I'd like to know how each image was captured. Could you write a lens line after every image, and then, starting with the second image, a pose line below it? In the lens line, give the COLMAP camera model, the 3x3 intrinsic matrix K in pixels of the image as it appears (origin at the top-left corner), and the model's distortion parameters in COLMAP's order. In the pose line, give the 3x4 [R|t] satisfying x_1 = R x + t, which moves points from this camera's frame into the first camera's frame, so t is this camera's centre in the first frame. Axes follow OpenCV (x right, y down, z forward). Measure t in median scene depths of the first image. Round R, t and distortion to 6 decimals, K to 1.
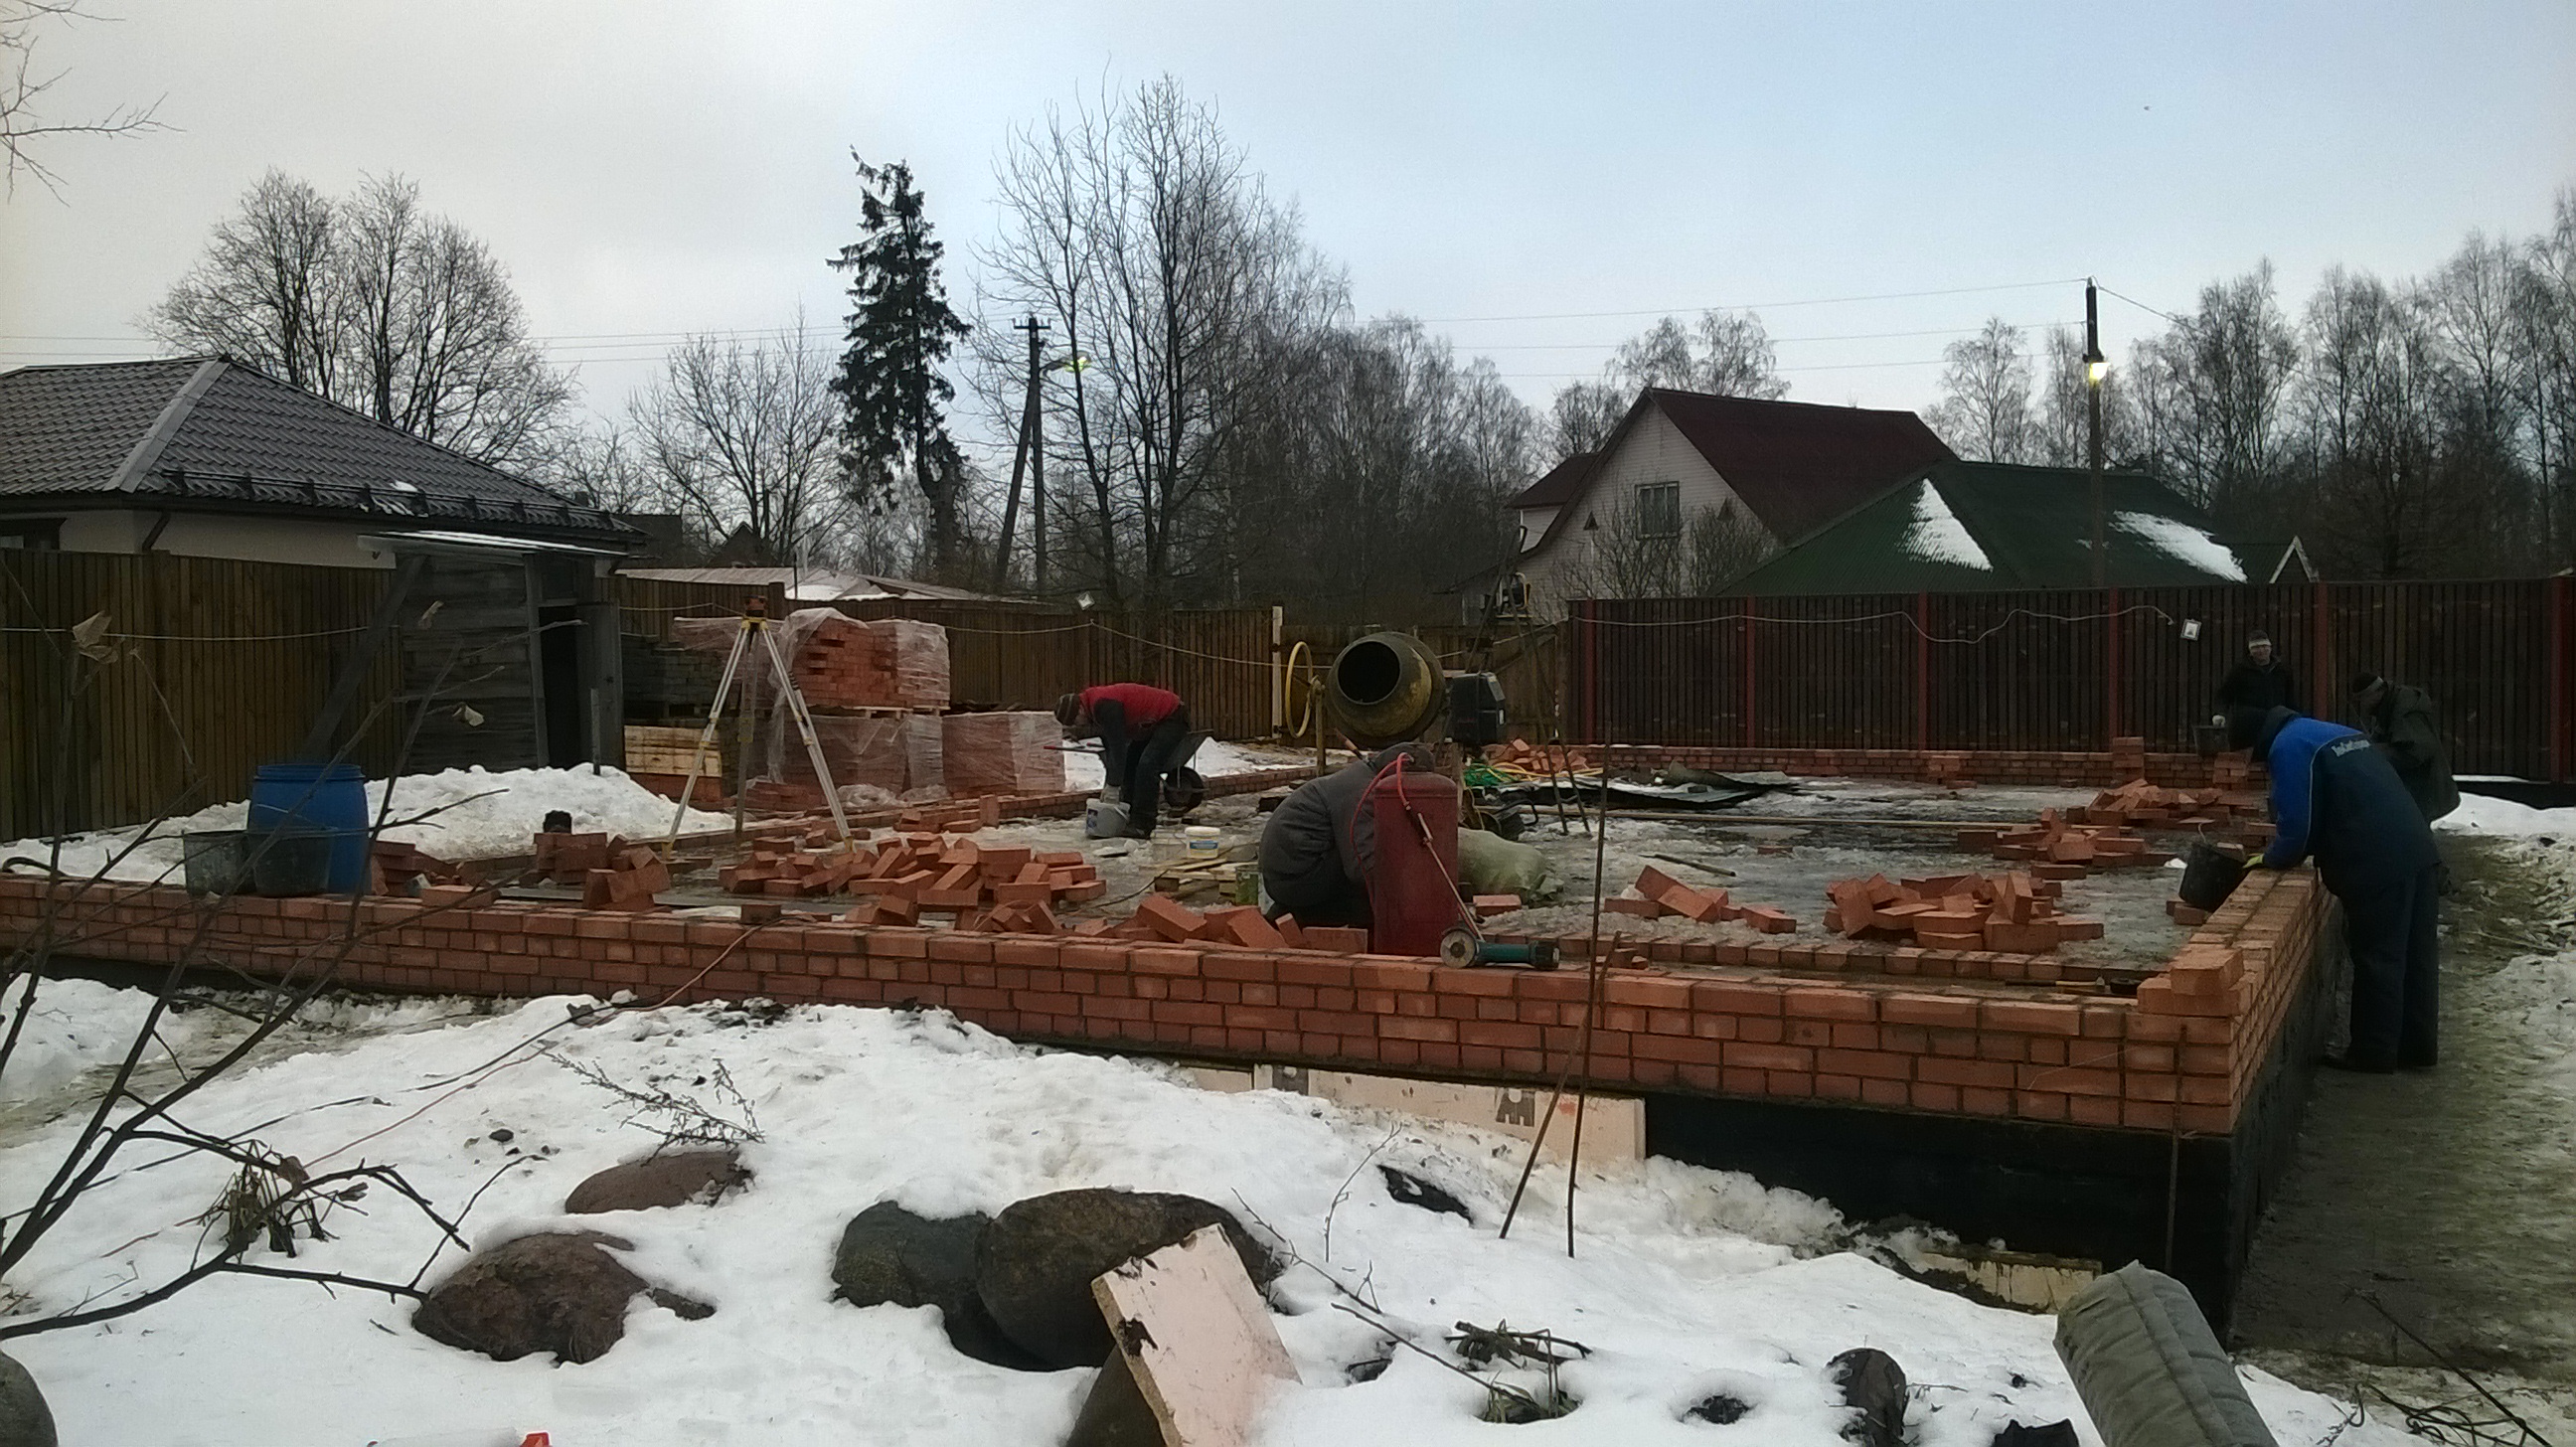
lens RADIAL K [[2263.2, 0, 1288.0], [0, 2263.2, 723.5], [0, 0, 1]] dist [0.075693, -0.239584]
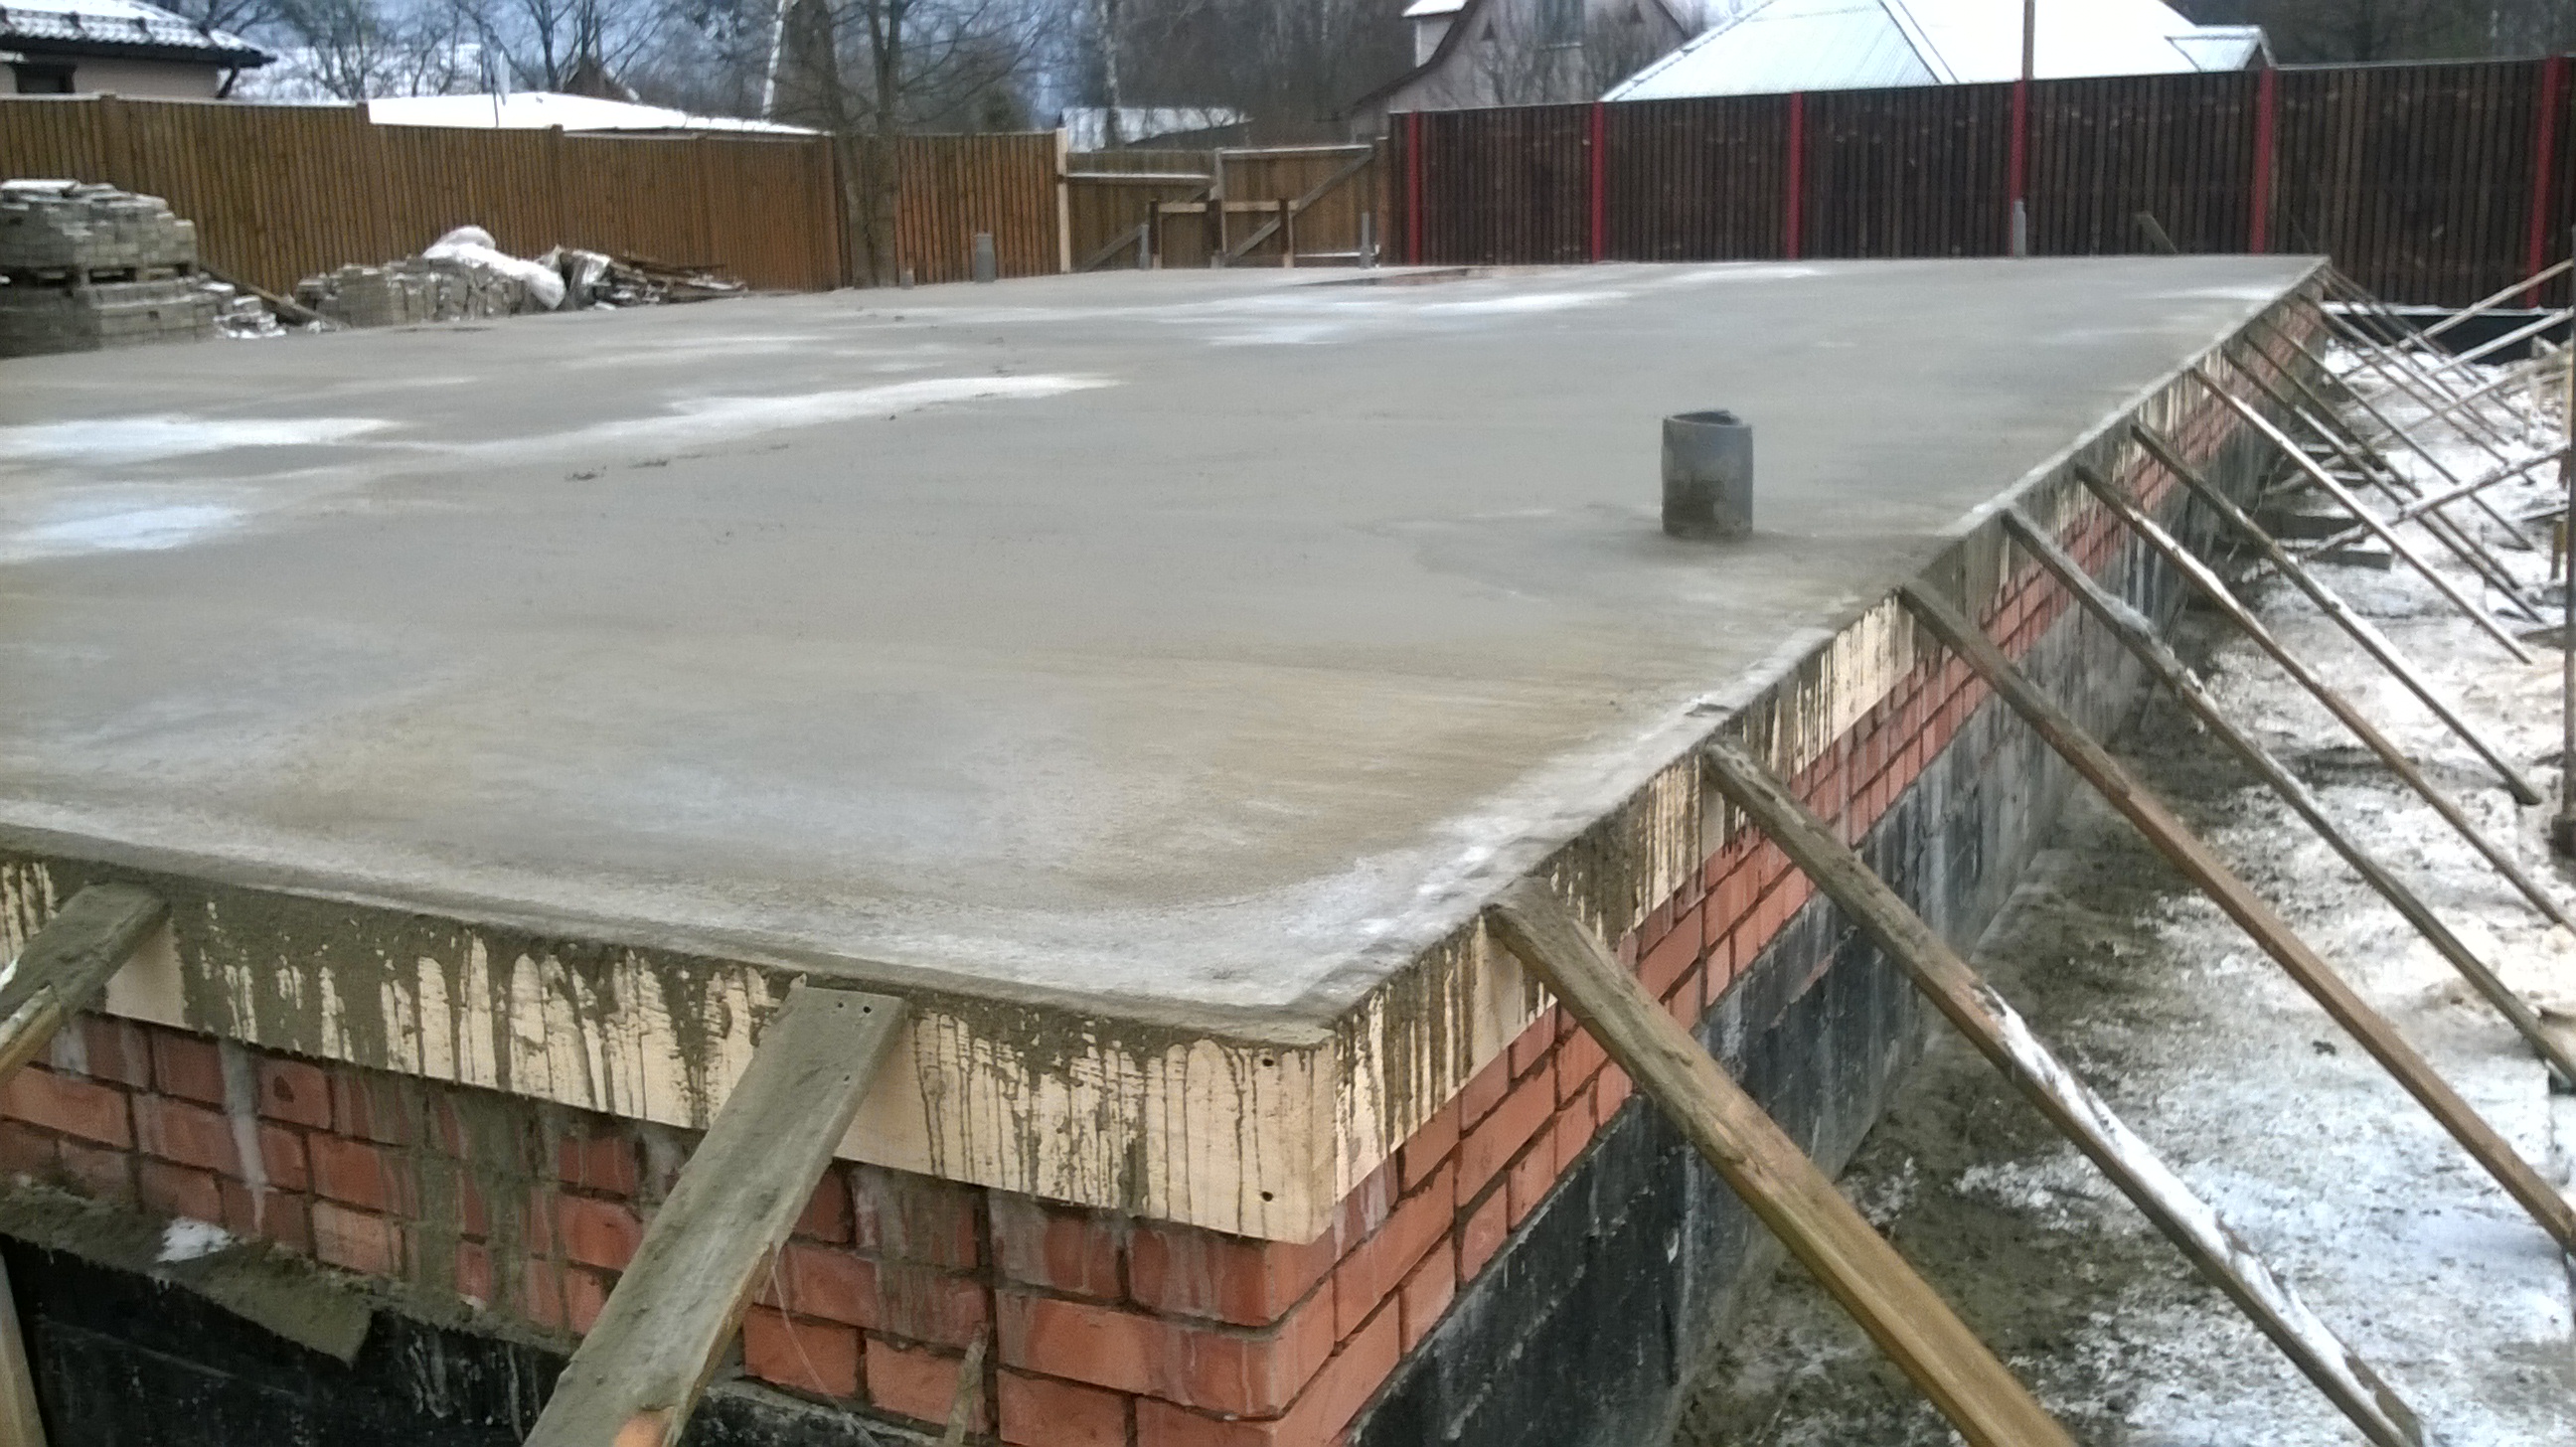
lens RADIAL K [[2273.2, 0, 1287.2], [0, 2273.2, 737.0], [0, 0, 1]] dist [0.068787, -0.227411]
pose [[0.999695, -0.022626, 0.009874, 0.072188], [0.020184, 0.979422, 0.200809, 0.001819], [-0.014214, -0.200549, 0.979581, 0.125858]]
